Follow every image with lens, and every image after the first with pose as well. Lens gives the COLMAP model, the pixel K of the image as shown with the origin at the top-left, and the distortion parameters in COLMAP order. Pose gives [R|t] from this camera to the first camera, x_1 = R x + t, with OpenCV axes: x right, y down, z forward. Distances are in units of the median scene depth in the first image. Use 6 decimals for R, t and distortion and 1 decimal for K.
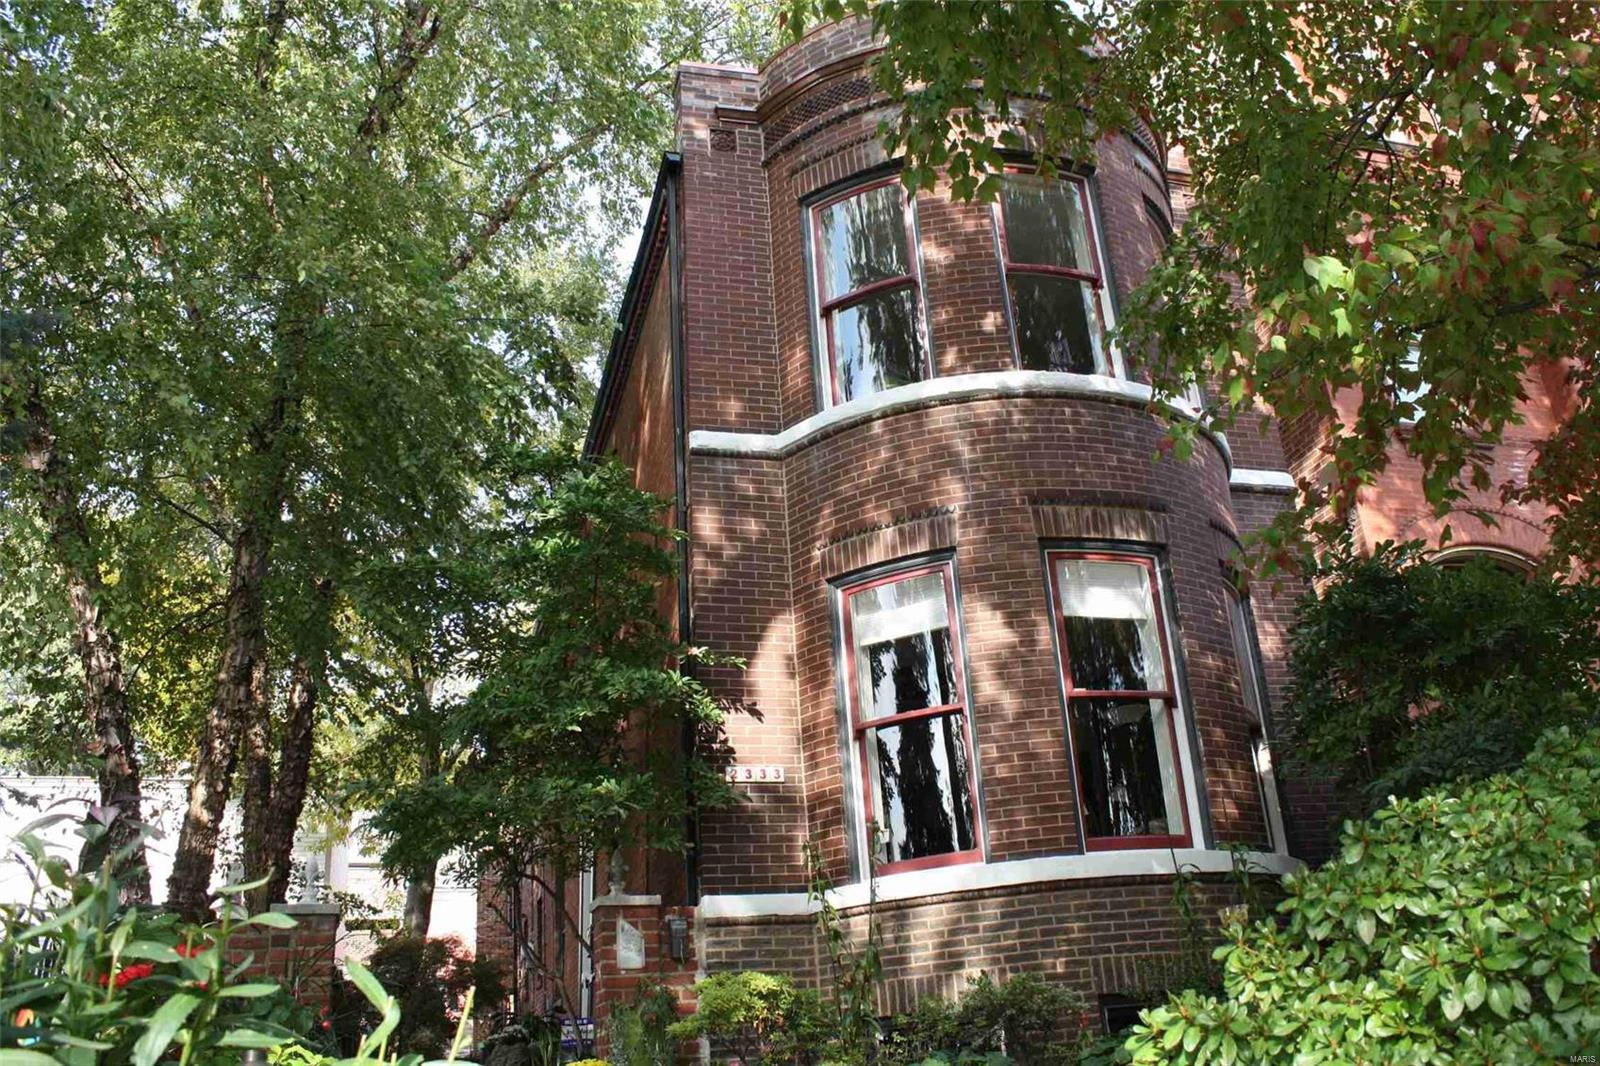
lens RADIAL K [[1345.7, 0, 820.5], [0, 1345.7, 517.6], [0, 0, 1]] dist [-0.160271, 0.115132]
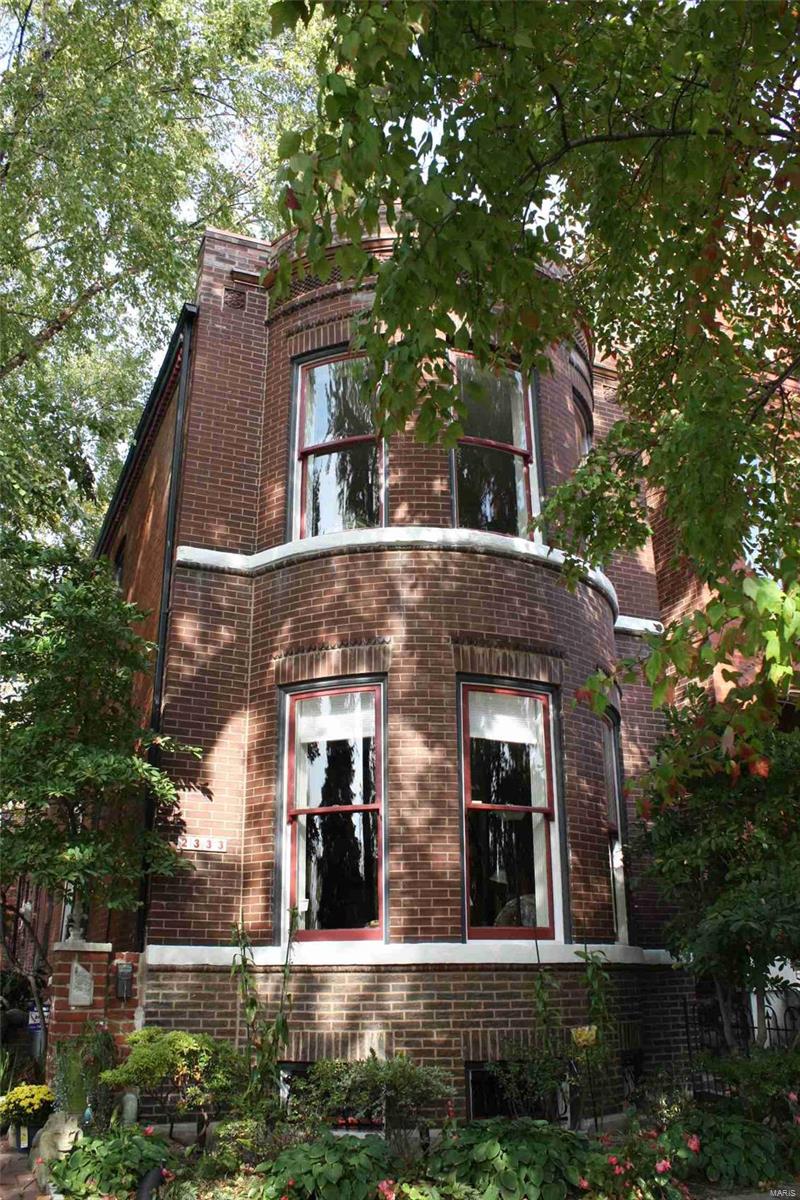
lens RADIAL K [[1009.3, 0, 389.5], [0, 1009.3, 607.7], [0, 0, 1]] dist [-0.160271, 0.115132]
pose [[0.990195, 0.103012, 0.094353, 0.010969], [-0.107008, 0.993520, 0.038306, -0.067645], [-0.089795, -0.048027, 0.994802, 0.102491]]
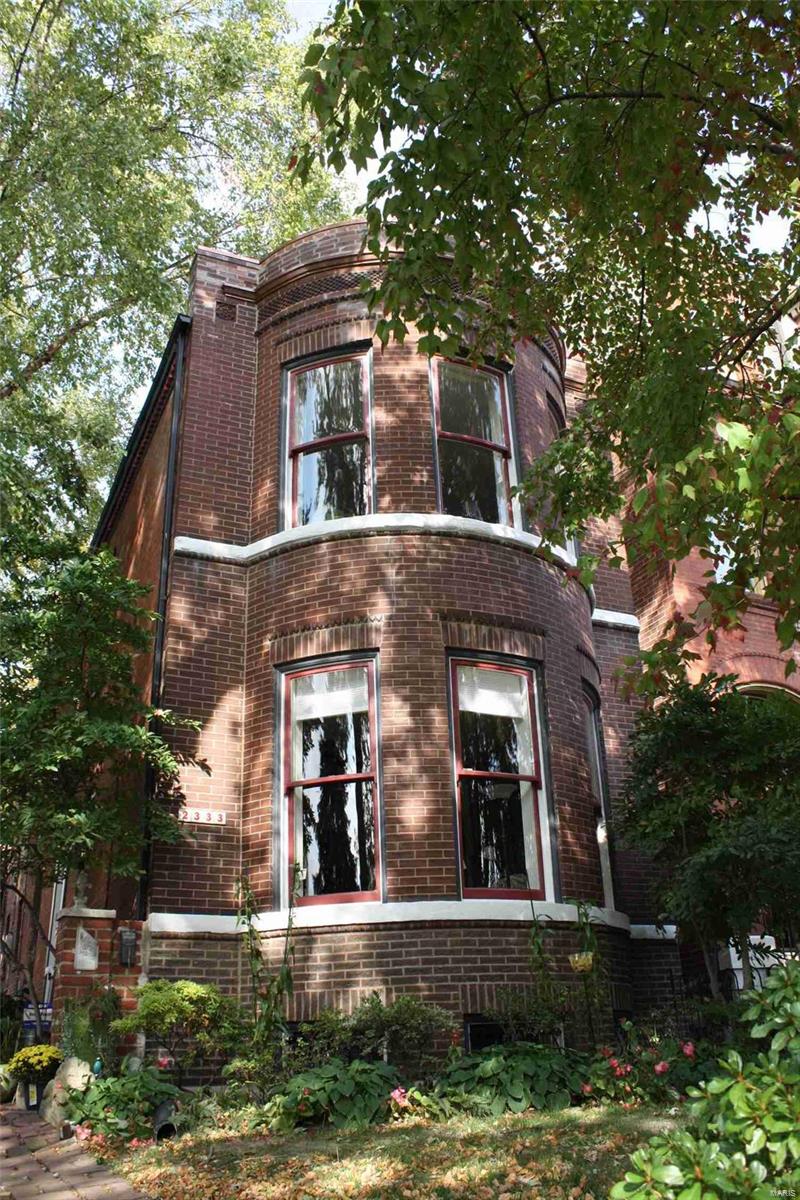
lens RADIAL K [[1009.3, 0, 400.6], [0, 1009.3, 599.6], [0, 0, 1]] dist [-0.160271, 0.115132]
pose [[0.987245, 0.095107, 0.127682, -0.004238], [-0.091480, 0.995227, -0.033988, 0.006752], [-0.130305, 0.021874, 0.991233, 0.058350]]
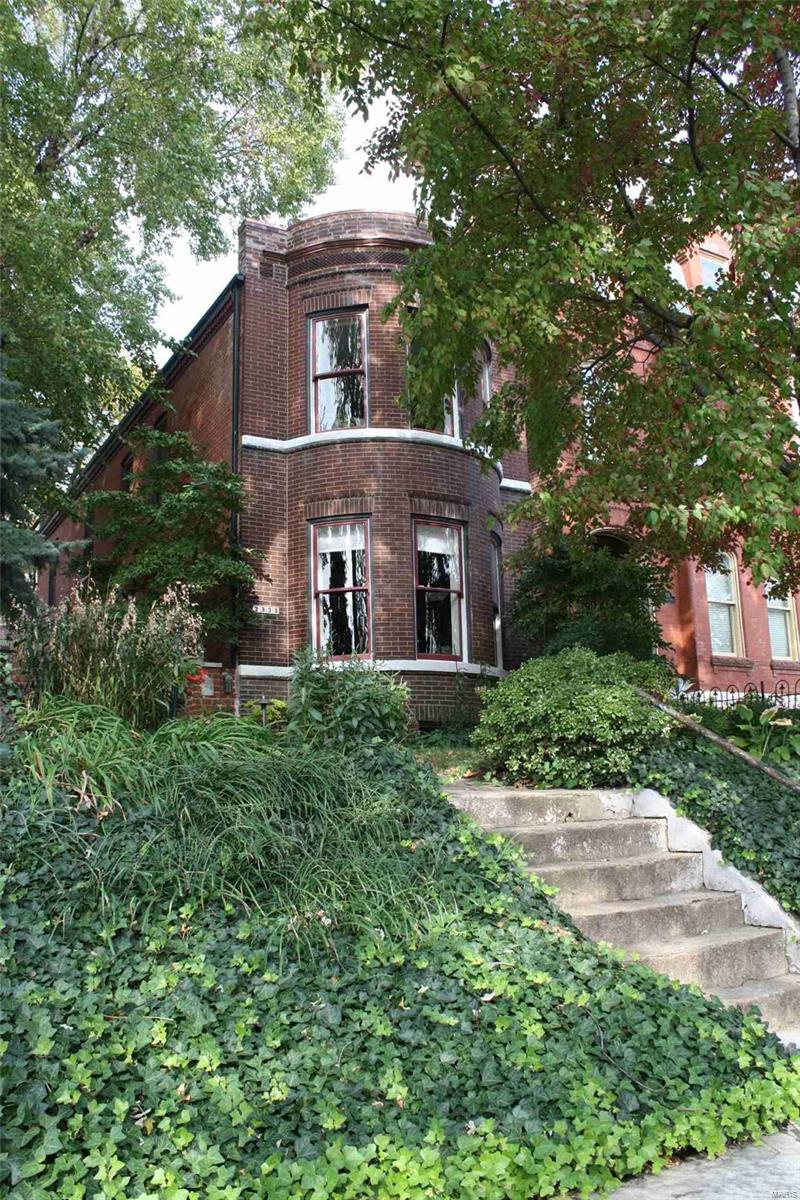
lens RADIAL K [[1009.3, 0, 406.2], [0, 1009.3, 597.6], [0, 0, 1]] dist [-0.160271, 0.115132]
pose [[0.967513, 0.088893, 0.236678, -0.202764], [-0.133480, 0.974643, 0.179591, -0.135203], [-0.214713, -0.205349, 0.954846, -0.532984]]
